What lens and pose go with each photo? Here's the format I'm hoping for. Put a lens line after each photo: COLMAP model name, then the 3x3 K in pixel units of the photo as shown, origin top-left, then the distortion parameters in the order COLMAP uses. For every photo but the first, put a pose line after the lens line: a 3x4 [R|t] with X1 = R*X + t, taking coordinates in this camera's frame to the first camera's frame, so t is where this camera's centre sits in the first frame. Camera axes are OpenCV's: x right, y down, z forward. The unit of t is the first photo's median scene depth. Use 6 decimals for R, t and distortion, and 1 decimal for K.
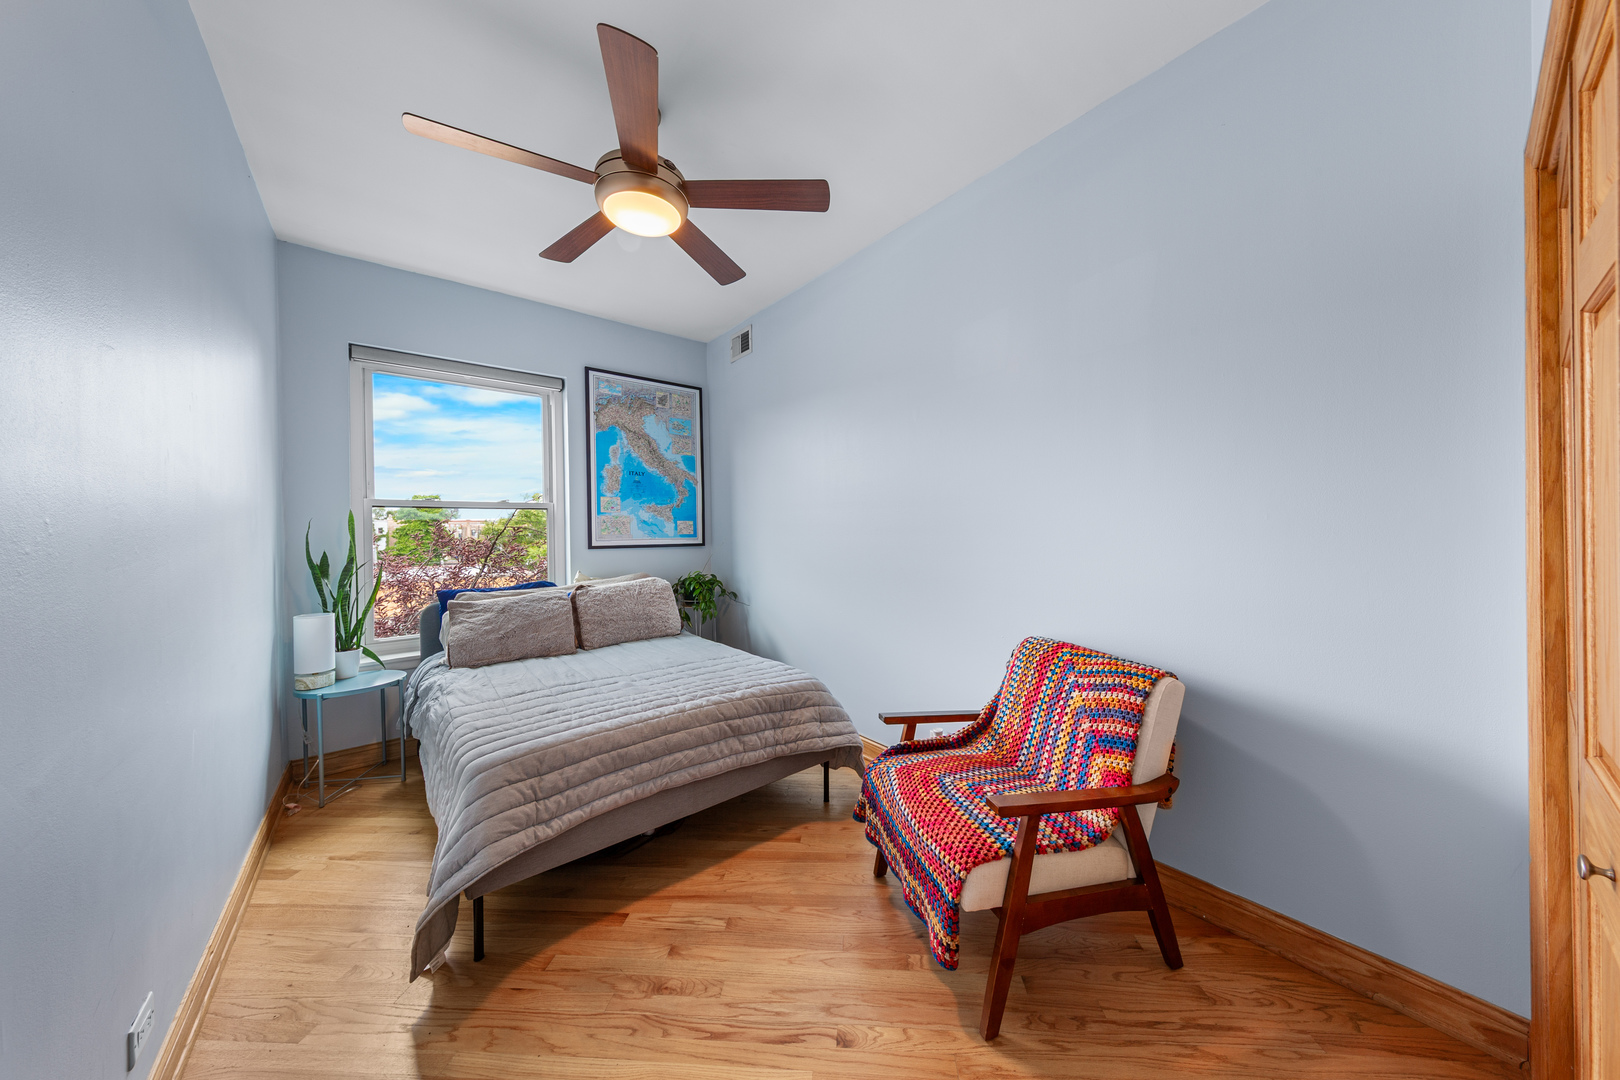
lens RADIAL K [[507.2, 0, 805.8], [0, 507.2, 535.1], [0, 0, 1]] dist [0.006003, -0.000787]
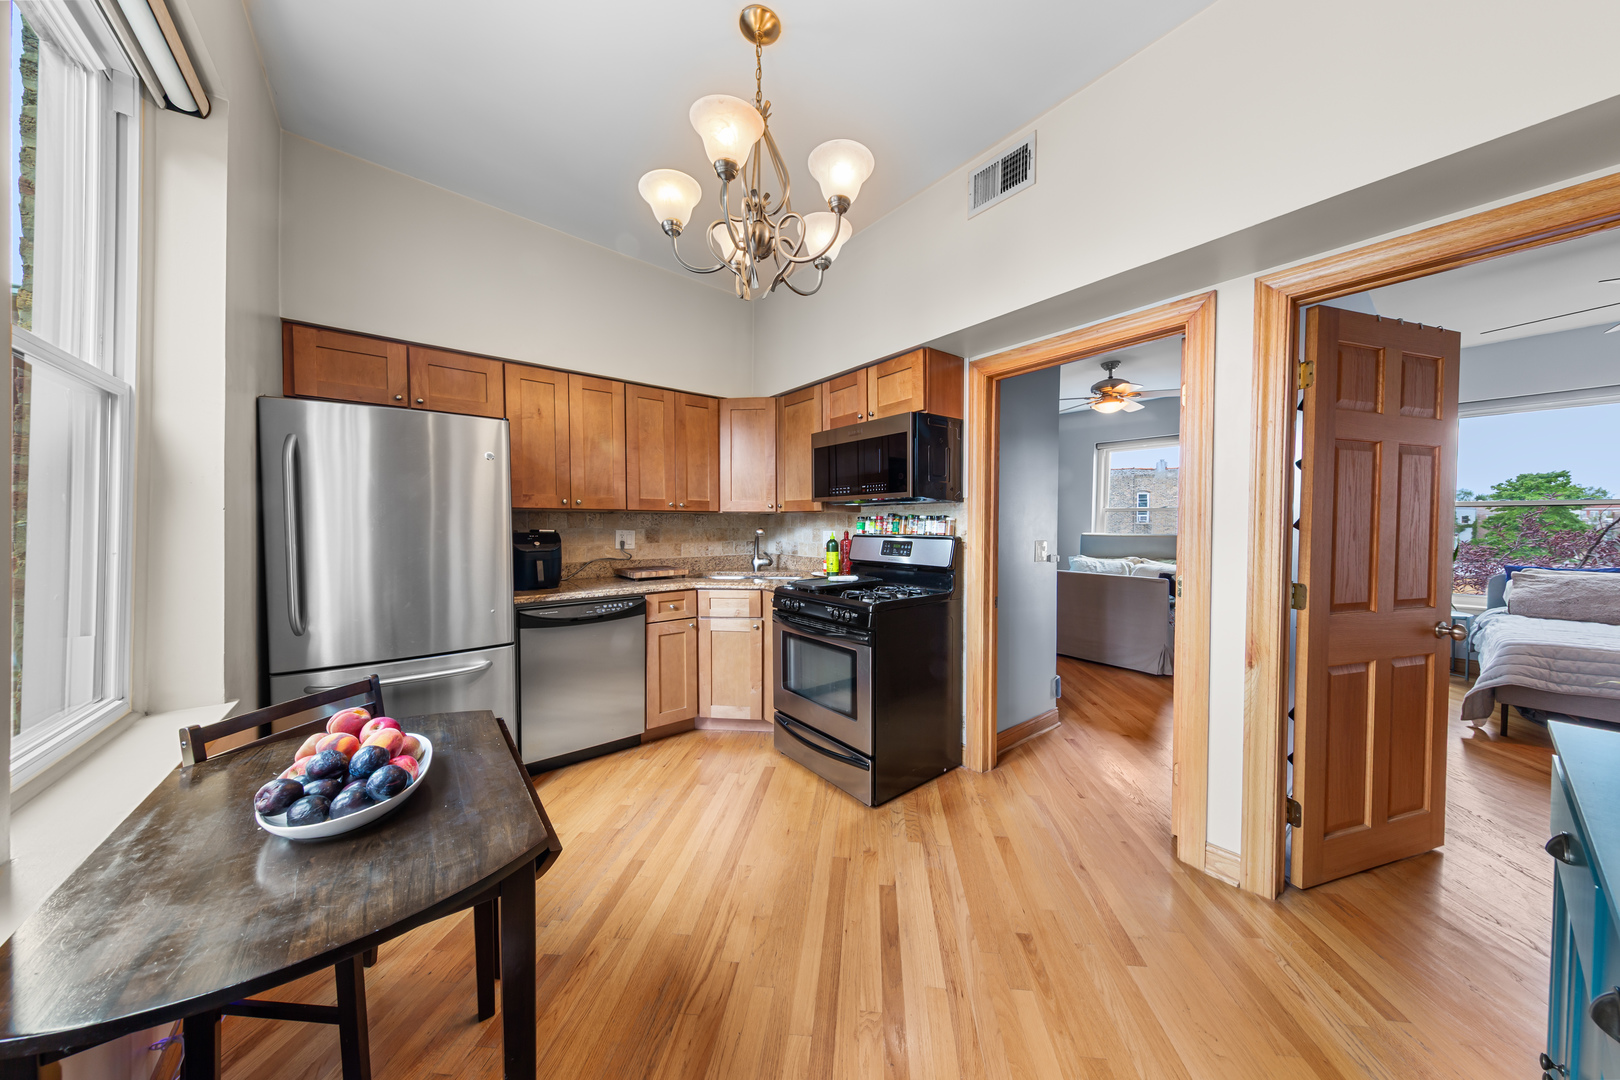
lens RADIAL K [[507.2, 0, 822.2], [0, 507.2, 534.2], [0, 0, 1]] dist [0.006003, -0.000787]
pose [[-0.024599, 0.034999, -0.999085, 0.779893], [-0.013352, 0.999286, 0.035334, -0.001928], [0.999608, 0.014209, -0.024115, -0.910367]]
